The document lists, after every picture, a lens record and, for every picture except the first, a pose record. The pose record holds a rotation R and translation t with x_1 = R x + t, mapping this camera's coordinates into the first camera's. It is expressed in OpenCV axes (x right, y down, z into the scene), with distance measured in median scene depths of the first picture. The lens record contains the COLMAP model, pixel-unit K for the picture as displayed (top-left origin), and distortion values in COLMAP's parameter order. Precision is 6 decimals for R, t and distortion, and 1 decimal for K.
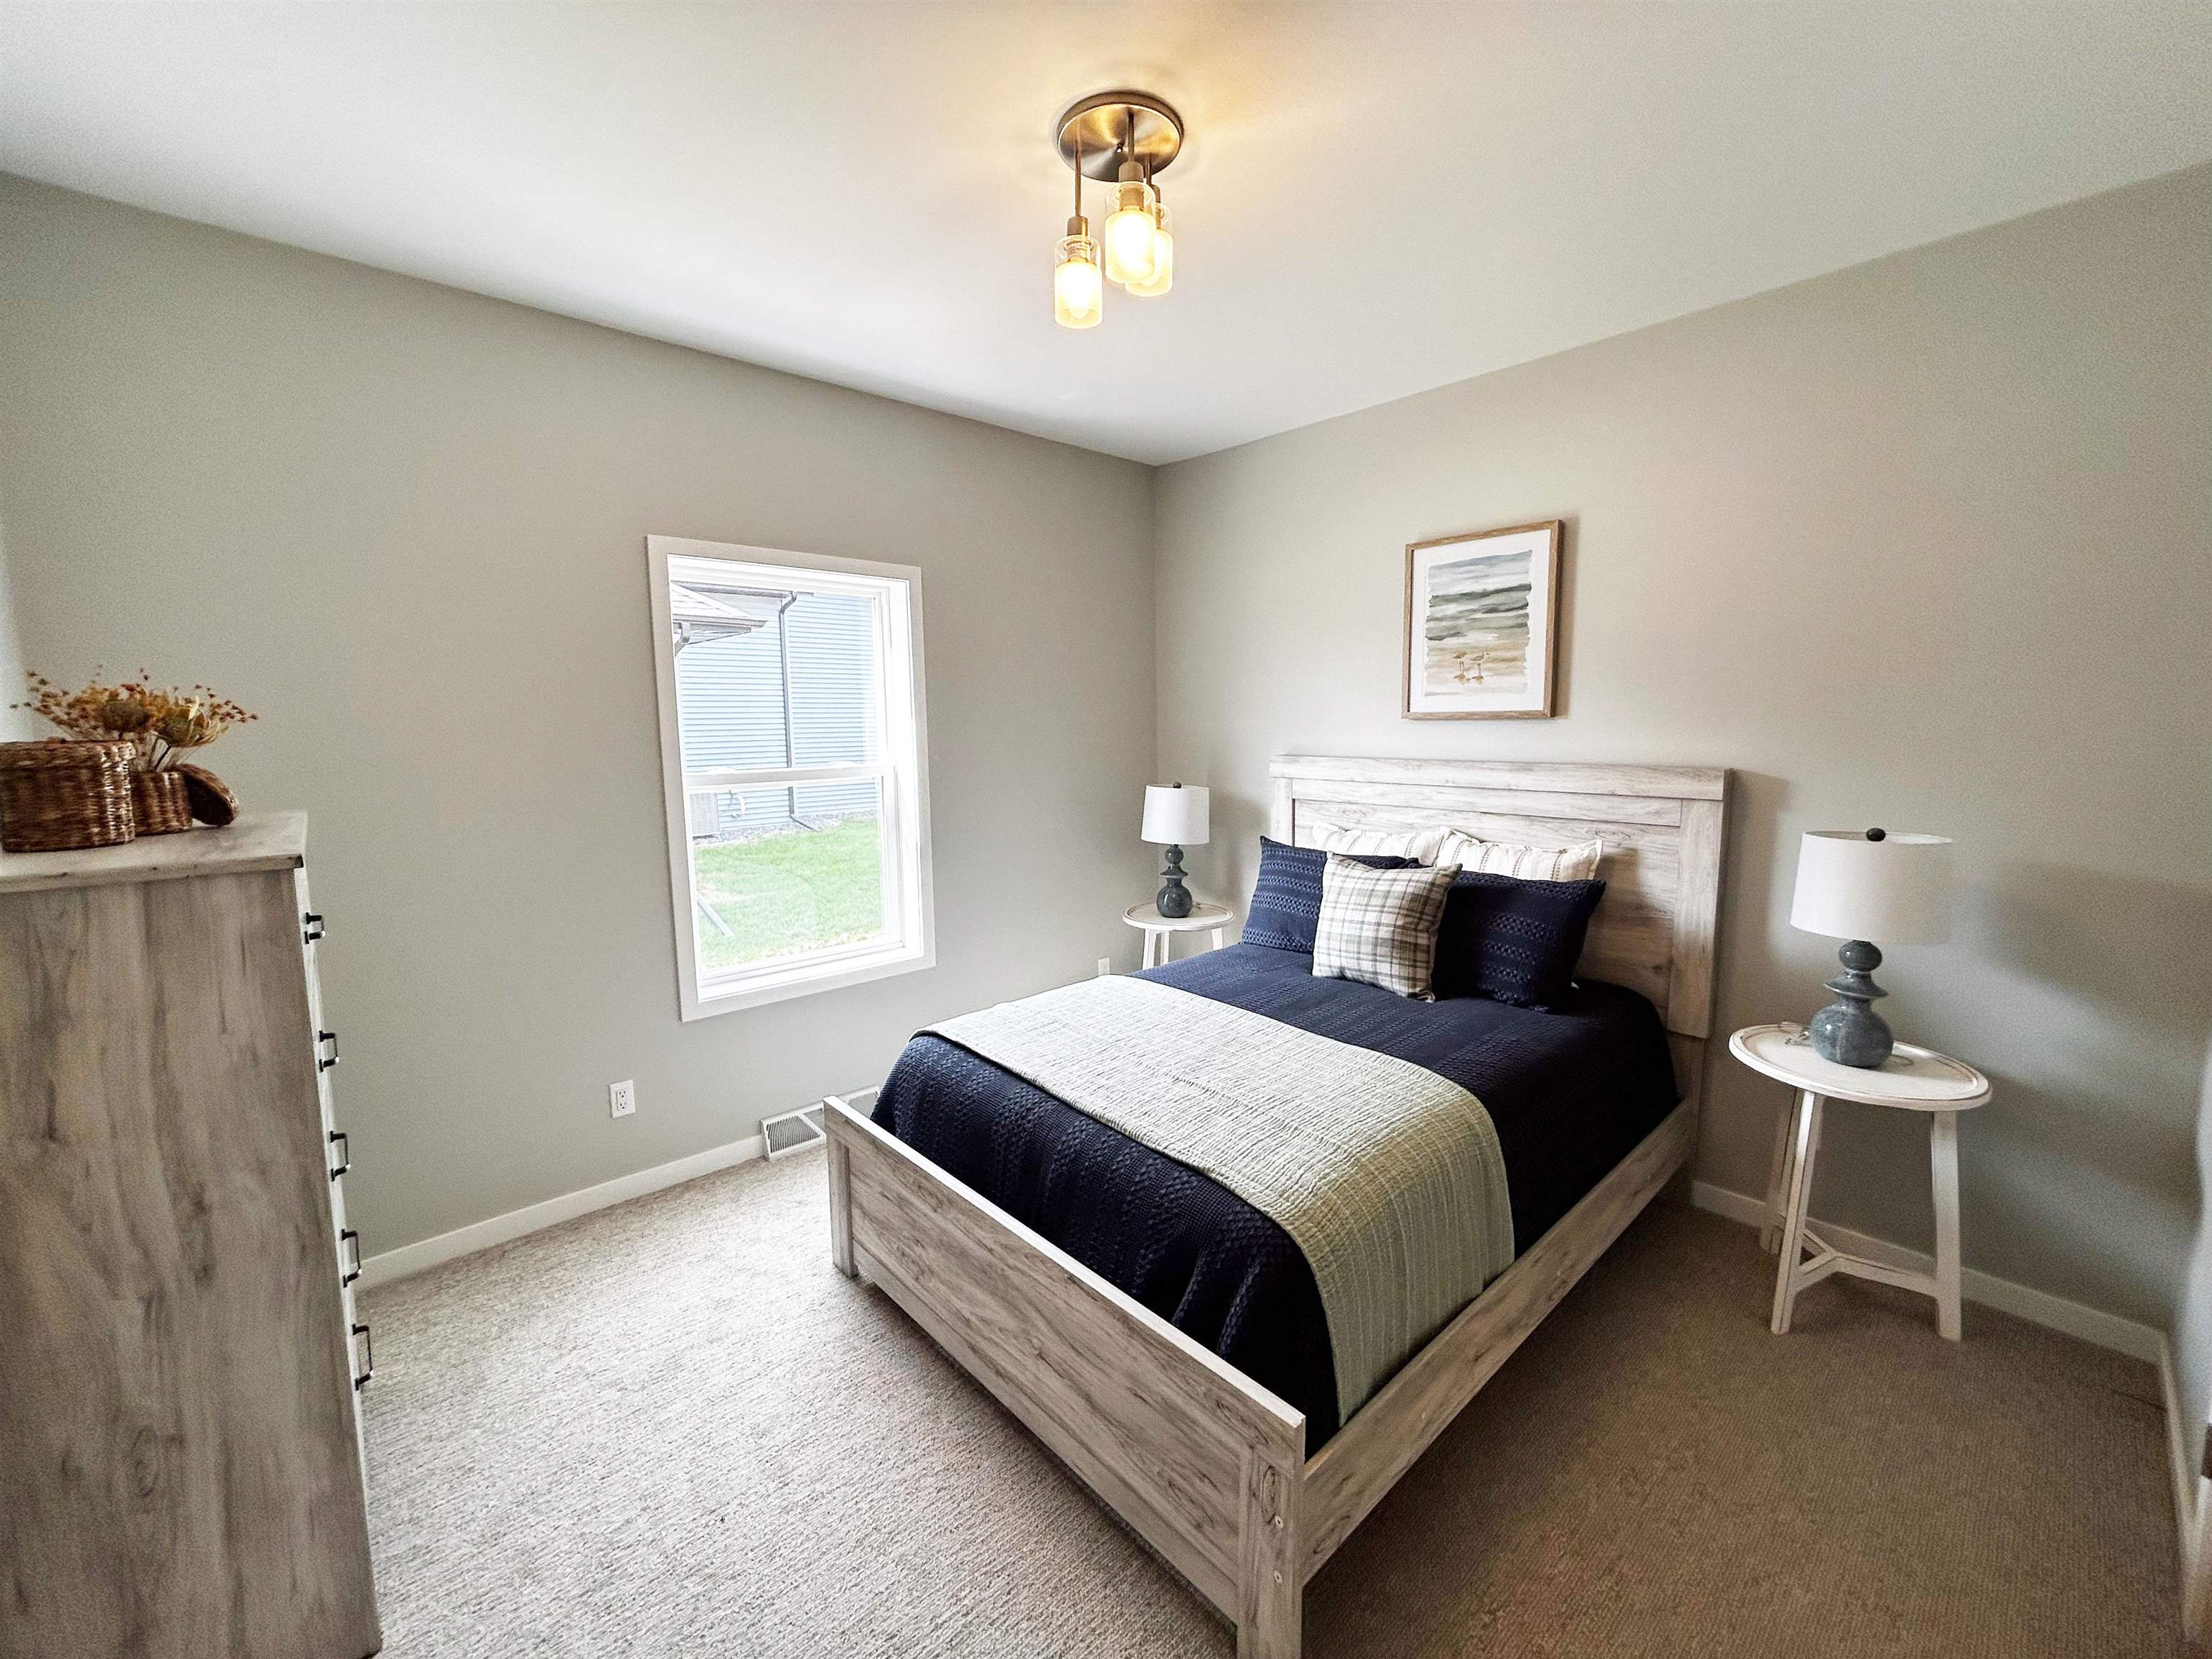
lens RADIAL K [[889.7, 0, 1103.8], [0, 889.7, 826.3], [0, 0, 1]] dist [-0.001713, 0.000237]
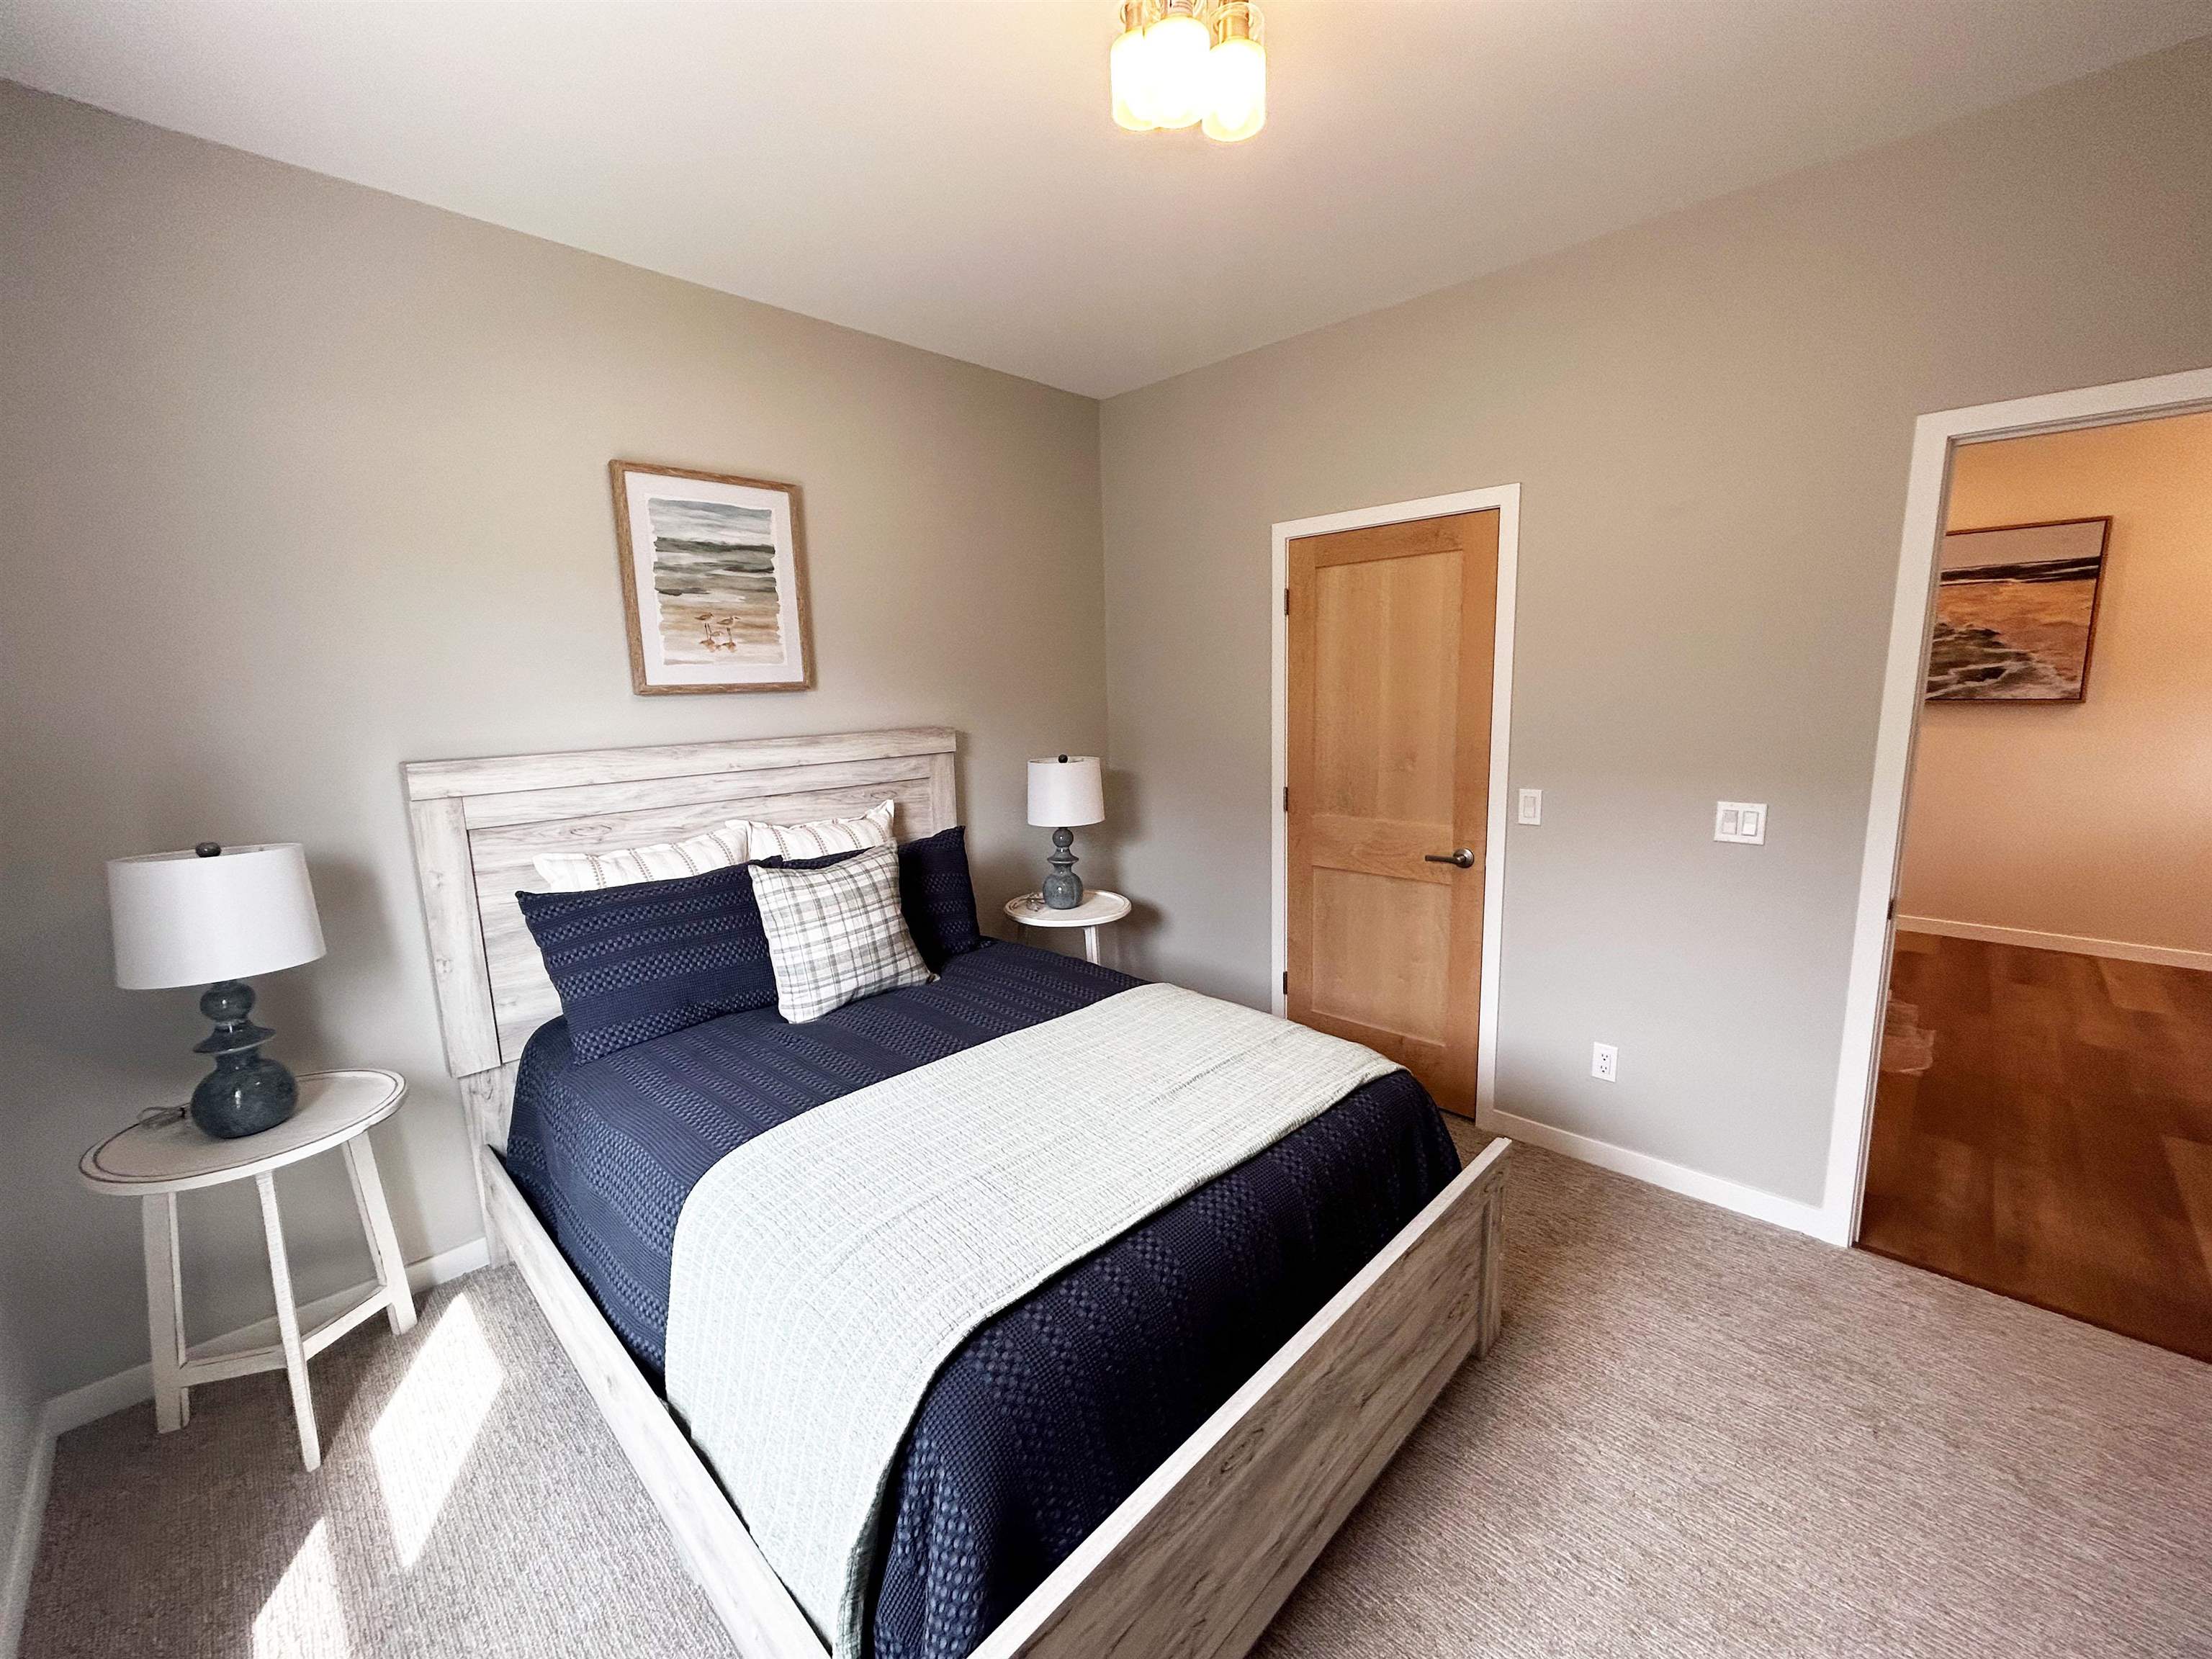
lens RADIAL K [[889.7, 0, 1103.8], [0, 889.7, 826.3], [0, 0, 1]] dist [-0.001713, 0.000237]
pose [[-0.057309, -0.150039, 0.987018, -0.499028], [0.147152, 0.976575, 0.156996, -0.078733], [-0.987452, 0.154239, -0.033888, 0.717326]]
